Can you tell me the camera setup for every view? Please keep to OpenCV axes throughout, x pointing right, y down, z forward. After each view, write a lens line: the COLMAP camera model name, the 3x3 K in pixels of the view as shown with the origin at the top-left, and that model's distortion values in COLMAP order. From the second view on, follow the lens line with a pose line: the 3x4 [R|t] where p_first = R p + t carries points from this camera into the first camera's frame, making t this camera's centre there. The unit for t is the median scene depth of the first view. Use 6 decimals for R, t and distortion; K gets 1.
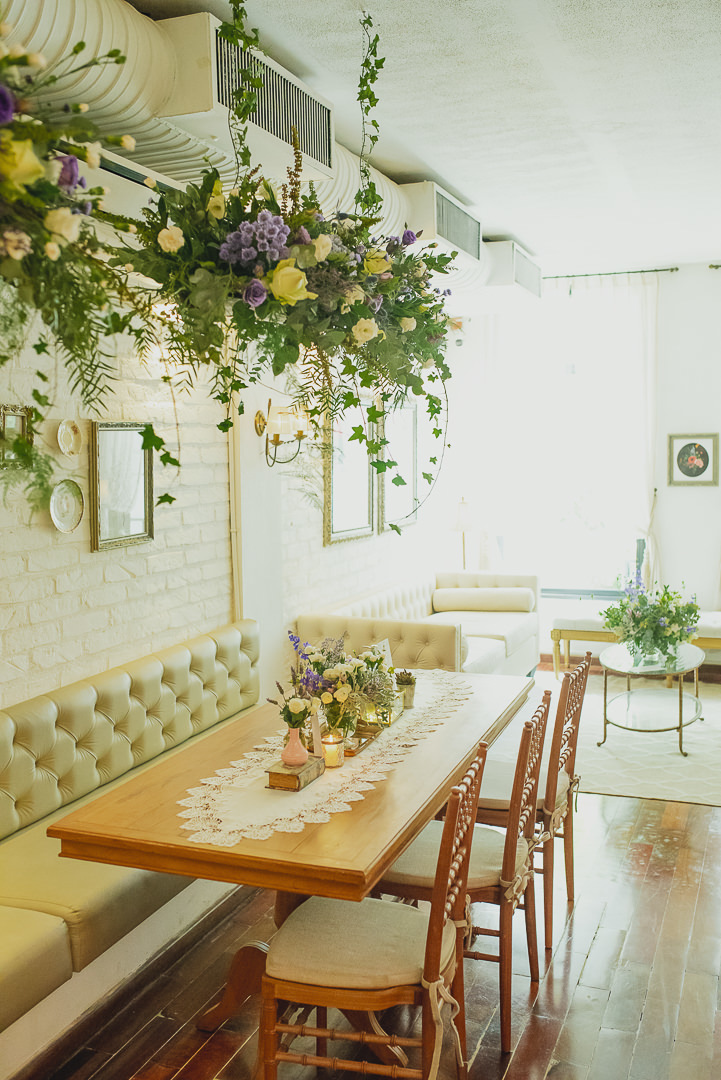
lens RADIAL K [[1029.0, 0, 360.0], [0, 1029.0, 539.3], [0, 0, 1]] dist [0.020475, 0.000000]
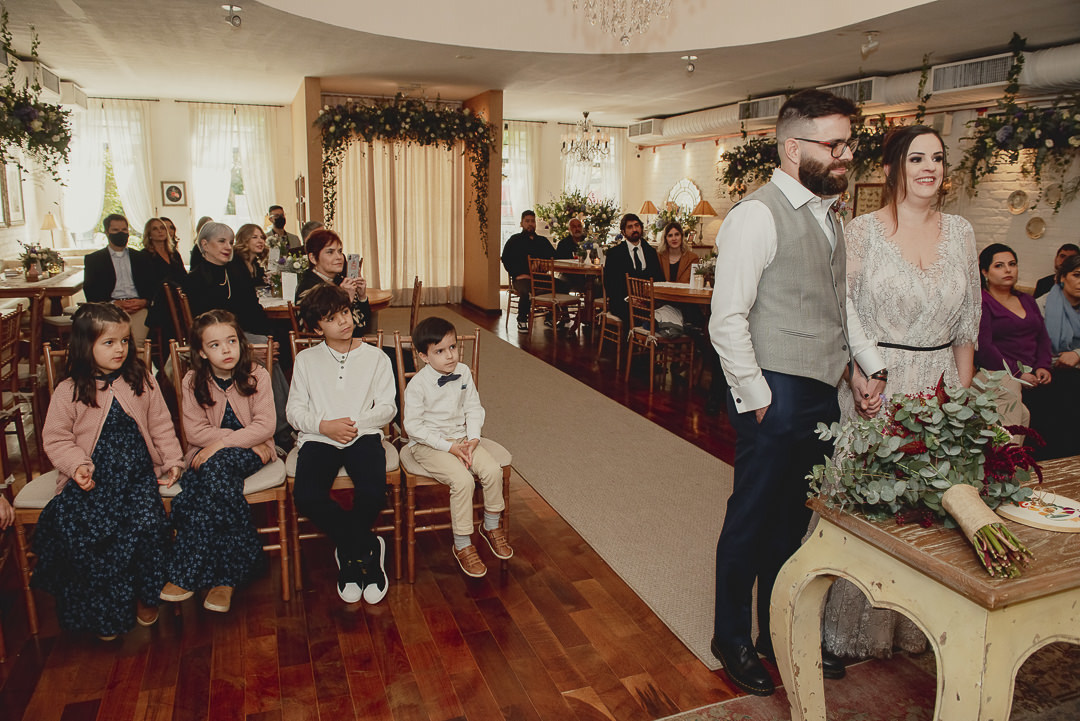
lens RADIAL K [[740.4, 0, 537.4], [0, 740.4, 357.3], [0, 0, 1]] dist [-0.041858, -0.003074]
pose [[0.739084, -0.105578, 0.665288, -0.162061], [0.027143, 0.991506, 0.127194, 0.086574], [-0.673066, -0.075949, 0.735672, -0.641874]]
